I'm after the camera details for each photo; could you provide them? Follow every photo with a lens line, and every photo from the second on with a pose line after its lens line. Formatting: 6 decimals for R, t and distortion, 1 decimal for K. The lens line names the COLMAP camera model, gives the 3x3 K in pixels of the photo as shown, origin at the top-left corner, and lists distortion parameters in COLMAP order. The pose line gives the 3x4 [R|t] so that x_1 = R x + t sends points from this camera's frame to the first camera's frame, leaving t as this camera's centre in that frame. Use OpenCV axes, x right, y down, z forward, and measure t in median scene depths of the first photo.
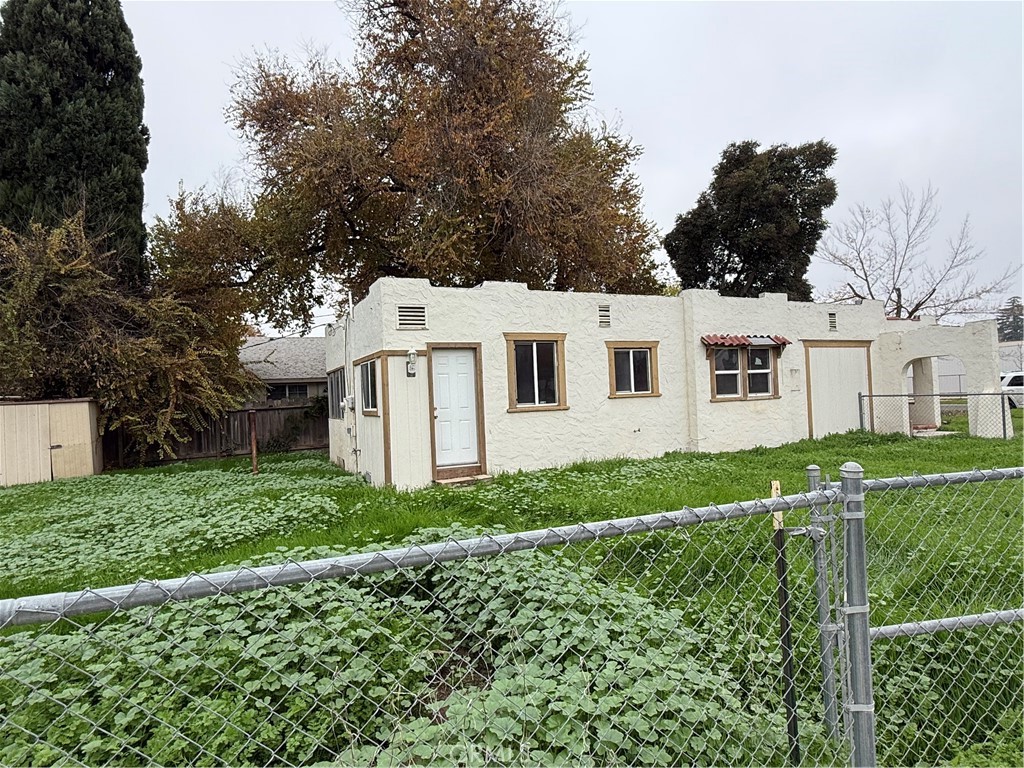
lens RADIAL K [[605.9, 0, 514.3], [0, 605.9, 388.5], [0, 0, 1]] dist [0.000513, 0.000155]
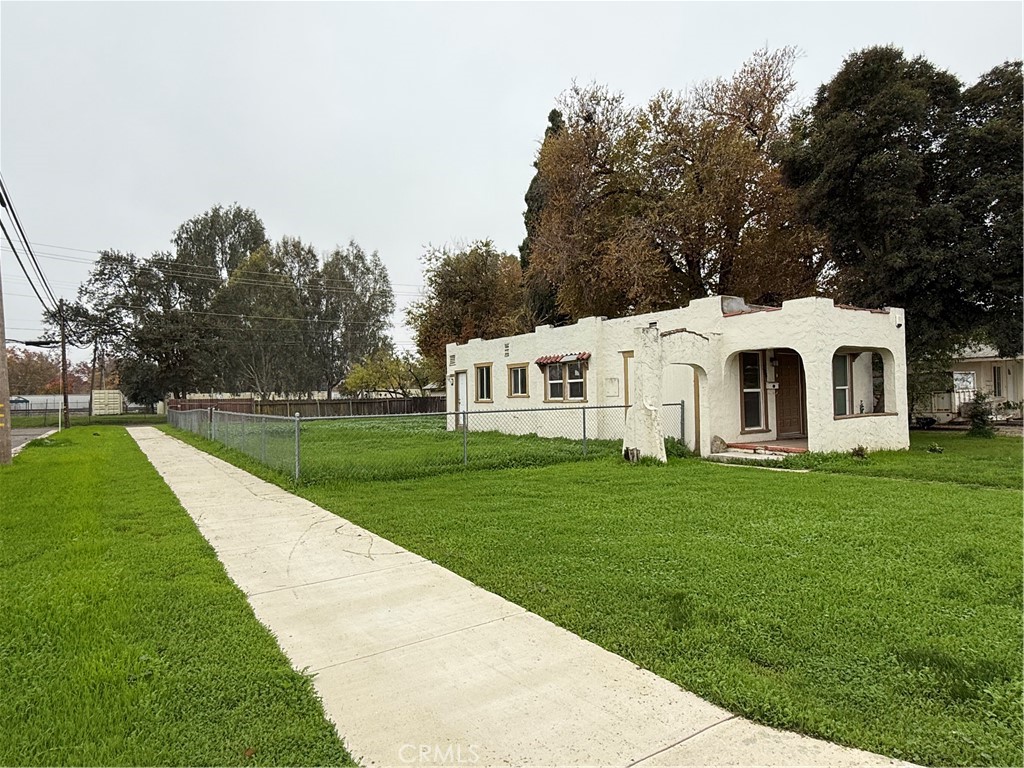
lens RADIAL K [[605.9, 0, 514.3], [0, 605.9, 388.5], [0, 0, 1]] dist [0.000513, 0.000155]
pose [[0.155065, 0.024058, -0.987611, 1.524436], [0.023466, 0.999332, 0.028028, -0.046779], [0.987626, -0.027521, 0.154396, 0.609513]]
